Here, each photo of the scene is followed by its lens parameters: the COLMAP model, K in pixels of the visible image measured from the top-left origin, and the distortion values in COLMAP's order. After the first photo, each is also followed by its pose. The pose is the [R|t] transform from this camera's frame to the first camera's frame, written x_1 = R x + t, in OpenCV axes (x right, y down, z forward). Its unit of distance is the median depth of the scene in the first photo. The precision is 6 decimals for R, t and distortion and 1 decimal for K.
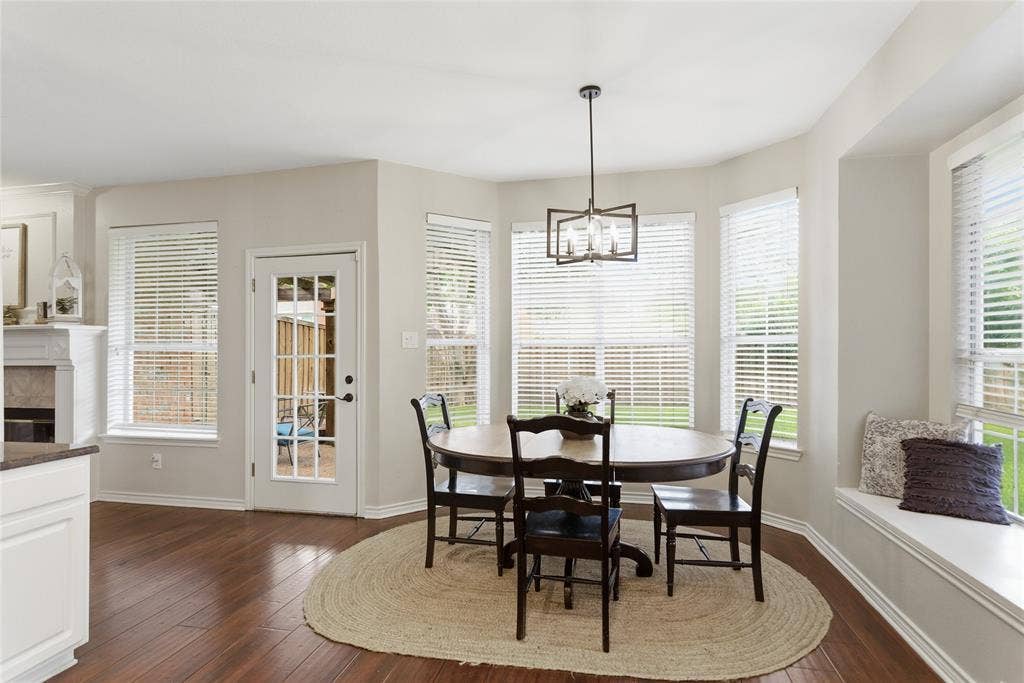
lens RADIAL K [[505.0, 0, 511.5], [0, 505.0, 346.2], [0, 0, 1]] dist [-0.000751, 0.000467]
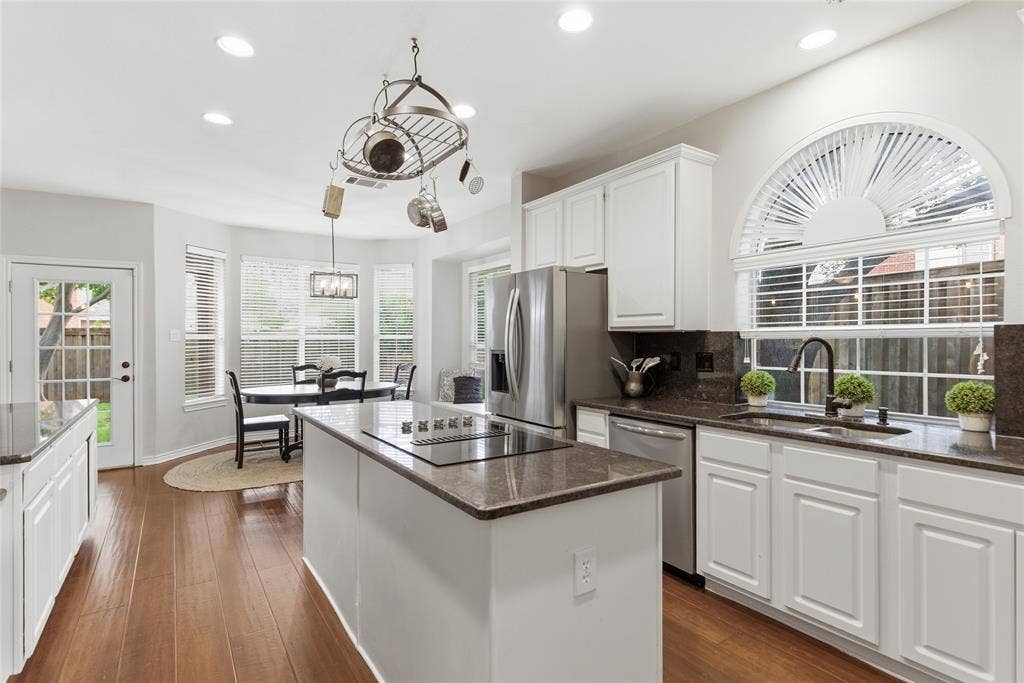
lens RADIAL K [[505.0, 0, 518.3], [0, 505.0, 339.2], [0, 0, 1]] dist [-0.000751, 0.000467]
pose [[0.680988, 0.002115, 0.732292, -0.811638], [-0.007276, 0.999966, 0.003878, -0.019424], [-0.732258, -0.007969, 0.680980, -0.905550]]
